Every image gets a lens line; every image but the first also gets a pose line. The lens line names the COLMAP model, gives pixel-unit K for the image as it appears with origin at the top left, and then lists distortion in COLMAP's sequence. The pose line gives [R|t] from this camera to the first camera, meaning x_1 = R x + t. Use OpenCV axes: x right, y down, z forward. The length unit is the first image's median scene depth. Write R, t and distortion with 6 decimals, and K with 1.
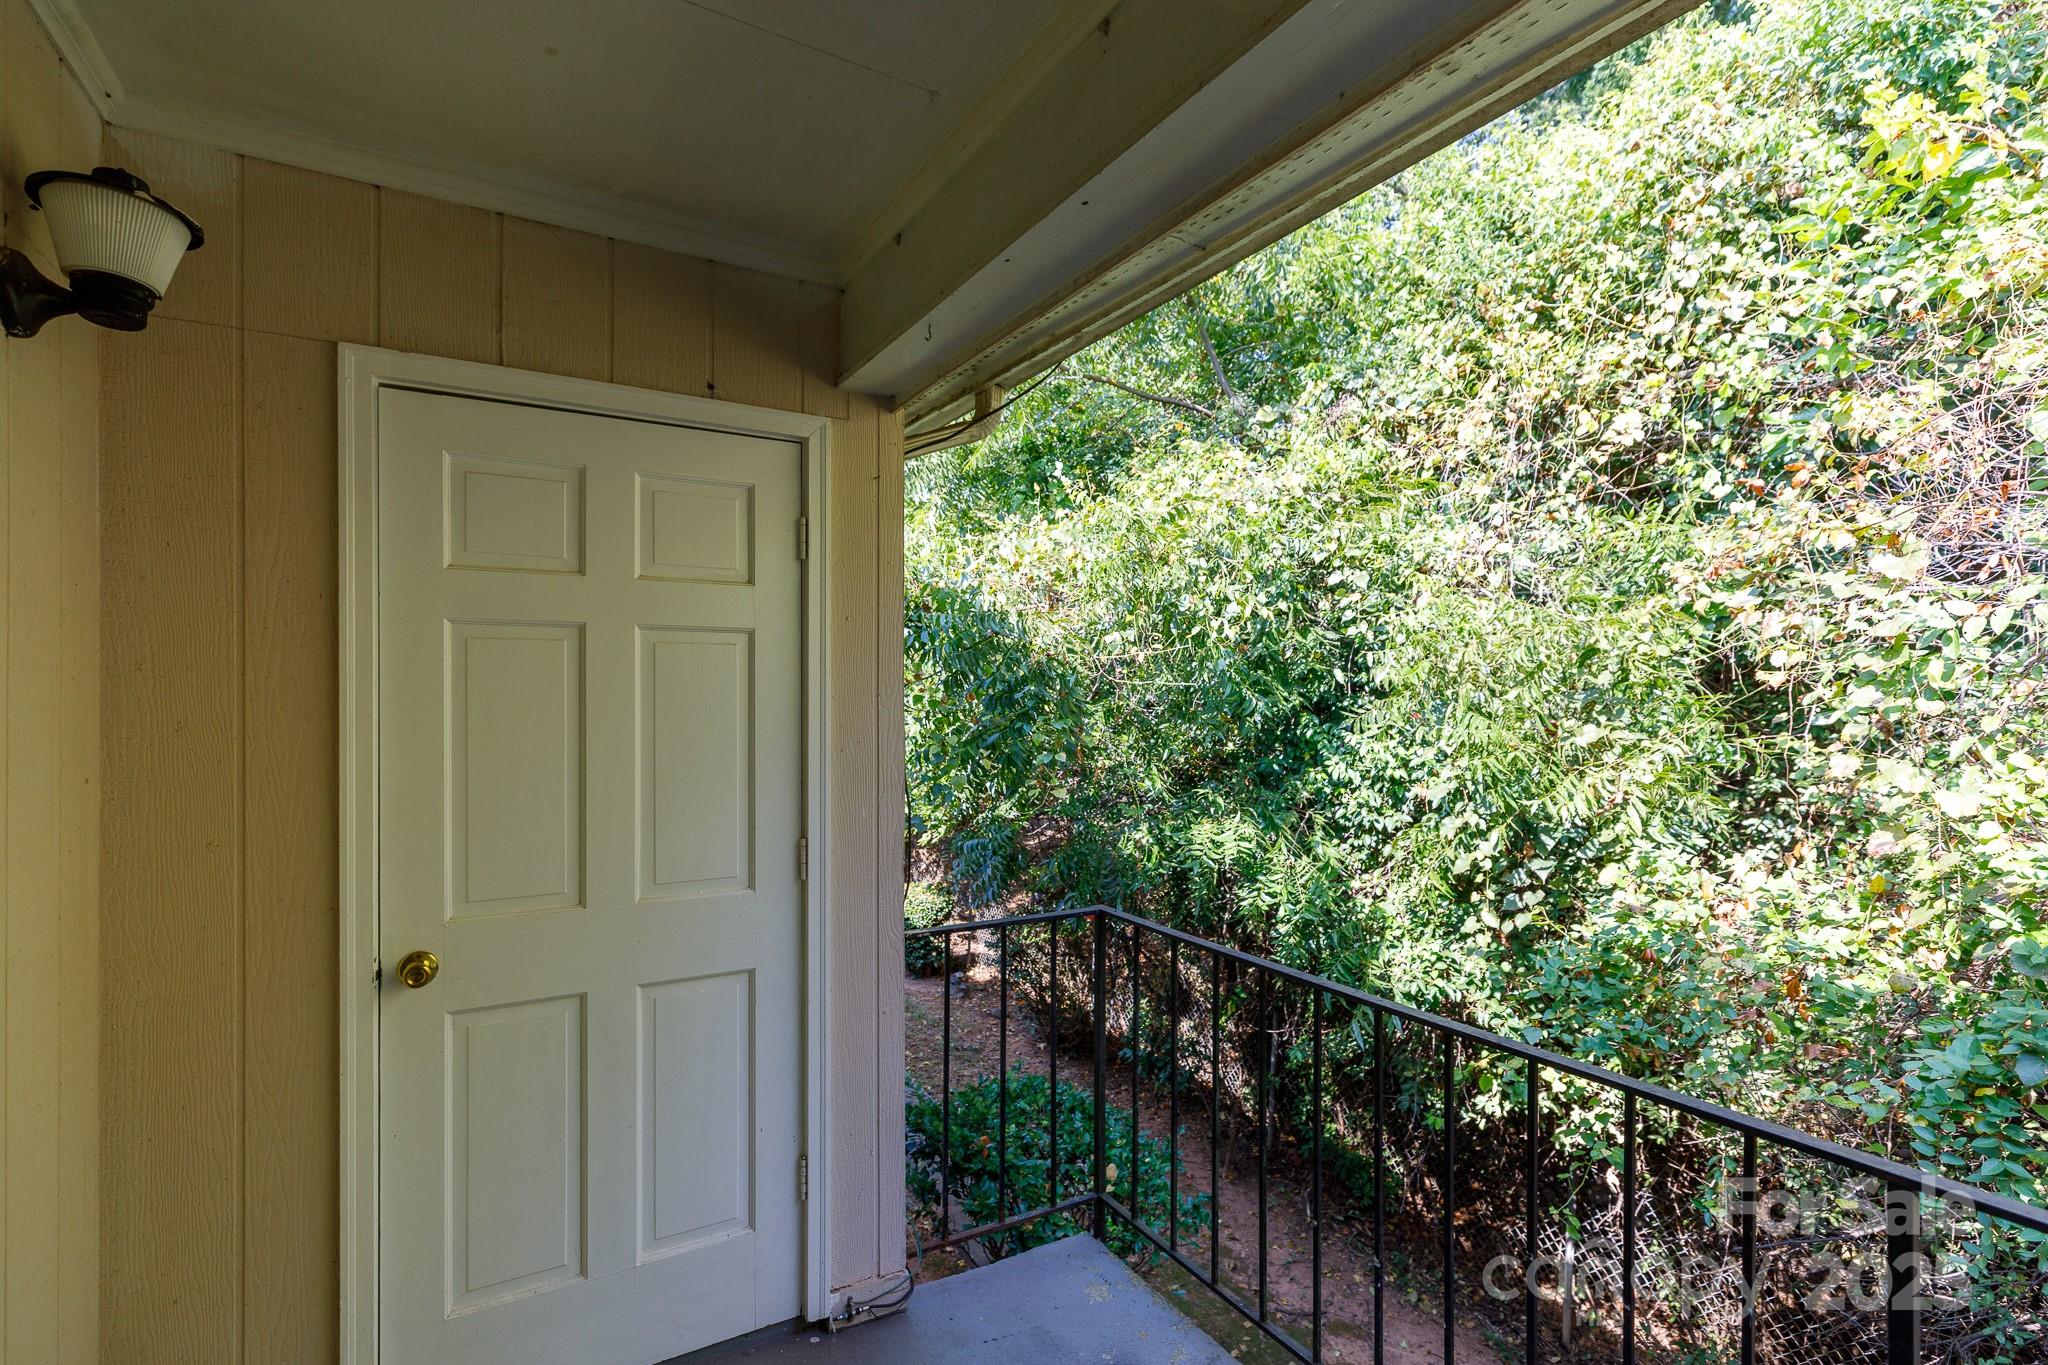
lens RADIAL K [[922.2, 0, 1016.7], [0, 922.2, 679.8], [0, 0, 1]] dist [0.001450, 0.000069]
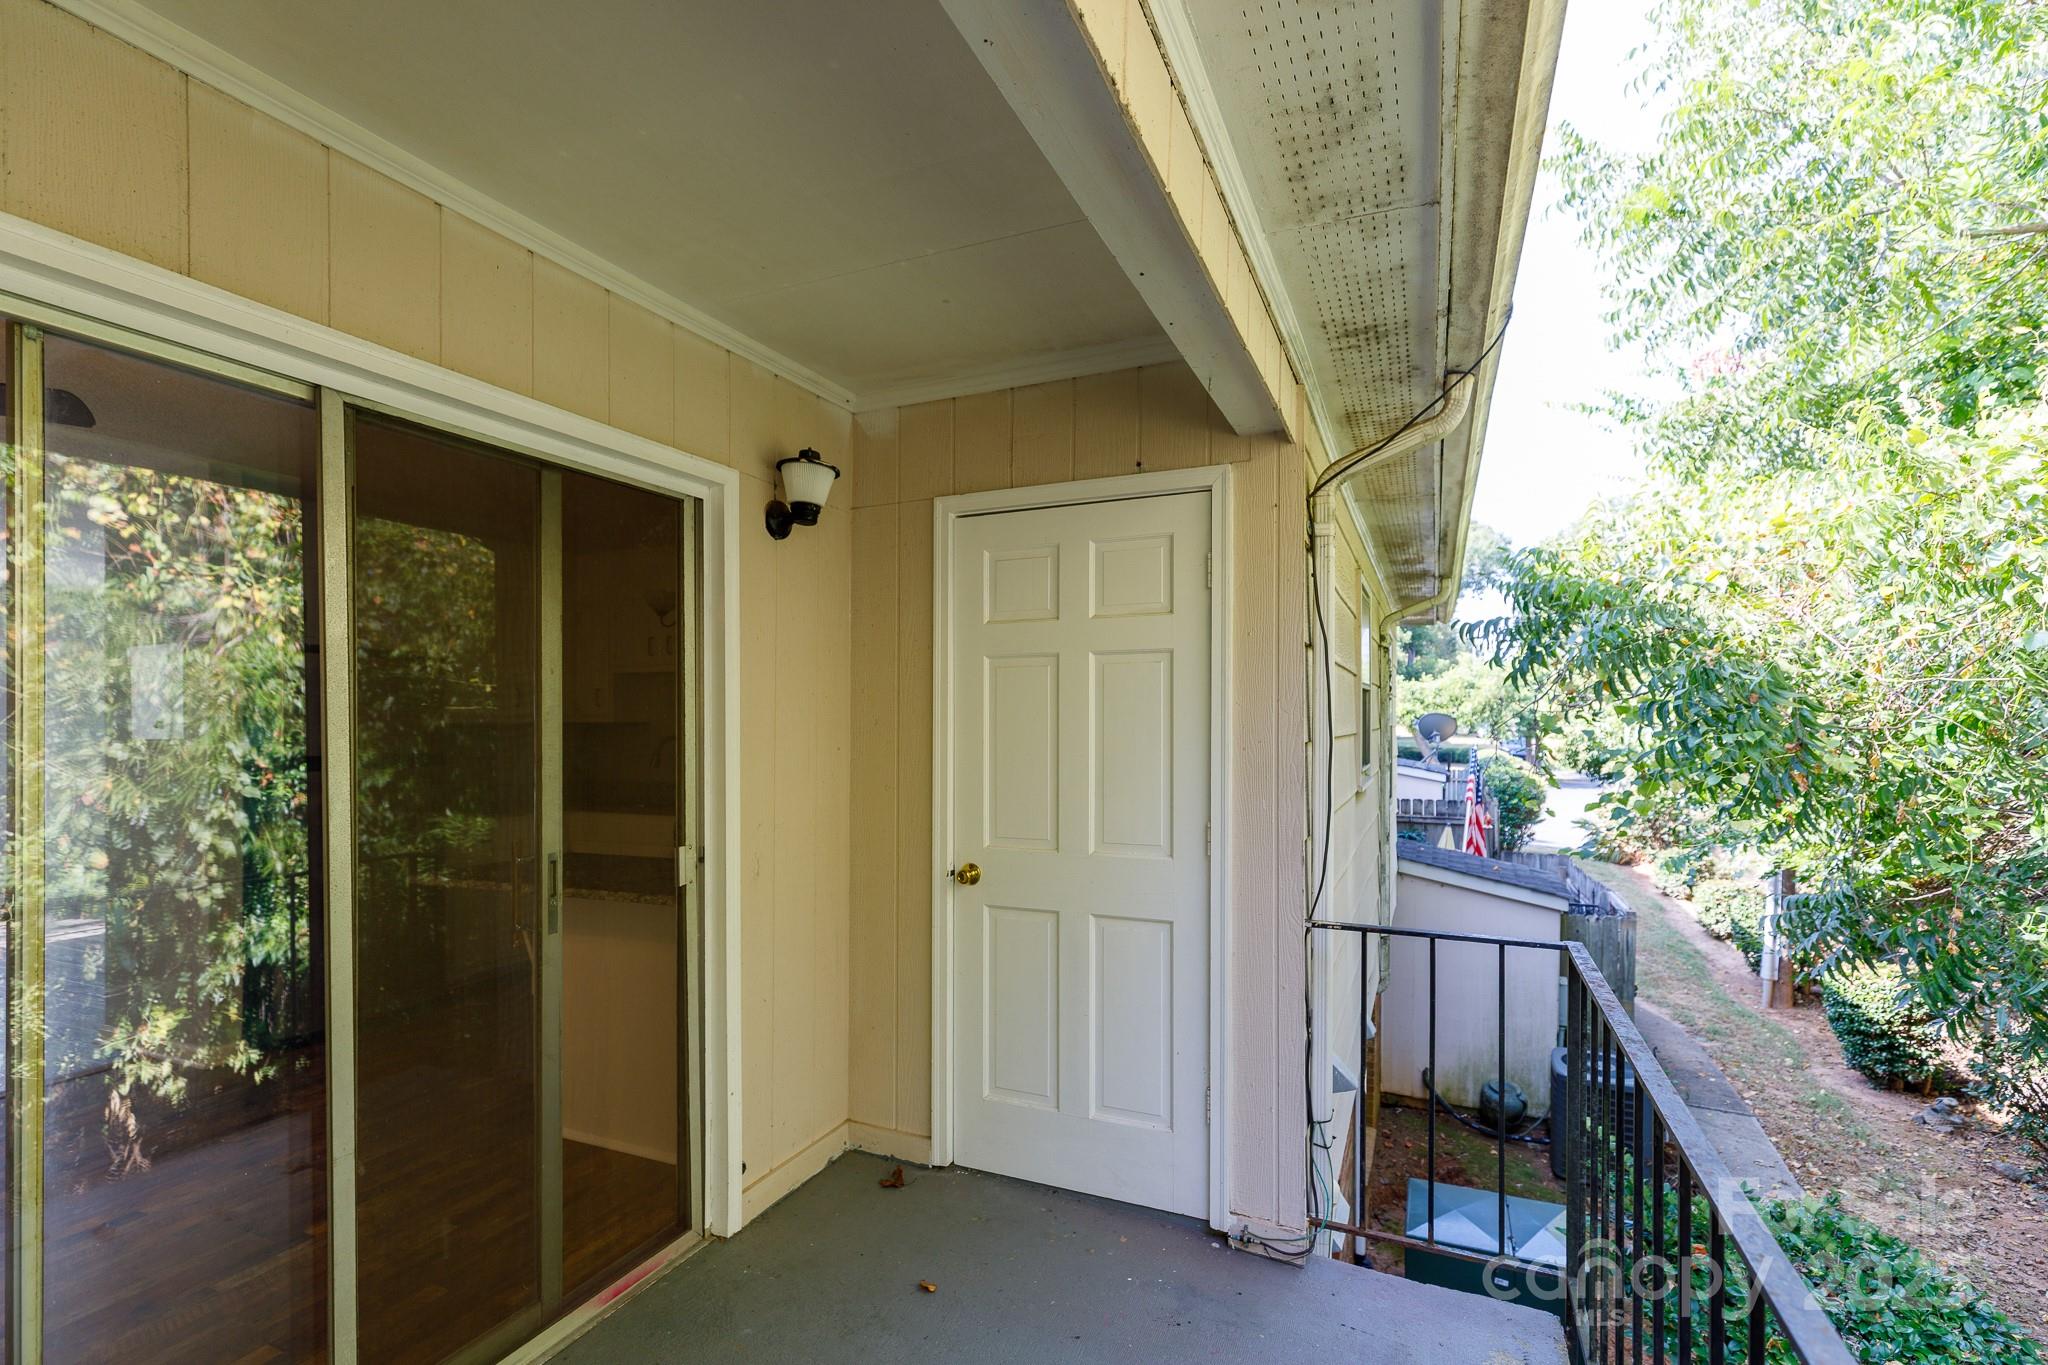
lens RADIAL K [[898.8, 0, 1034.5], [0, 898.8, 692.7], [0, 0, 1]] dist [-0.000226, -0.000021]
pose [[0.600284, -0.027186, -0.799325, 0.605136], [0.019148, 0.999624, -0.019619, 0.026022], [0.799558, -0.003529, 0.600579, 0.130156]]
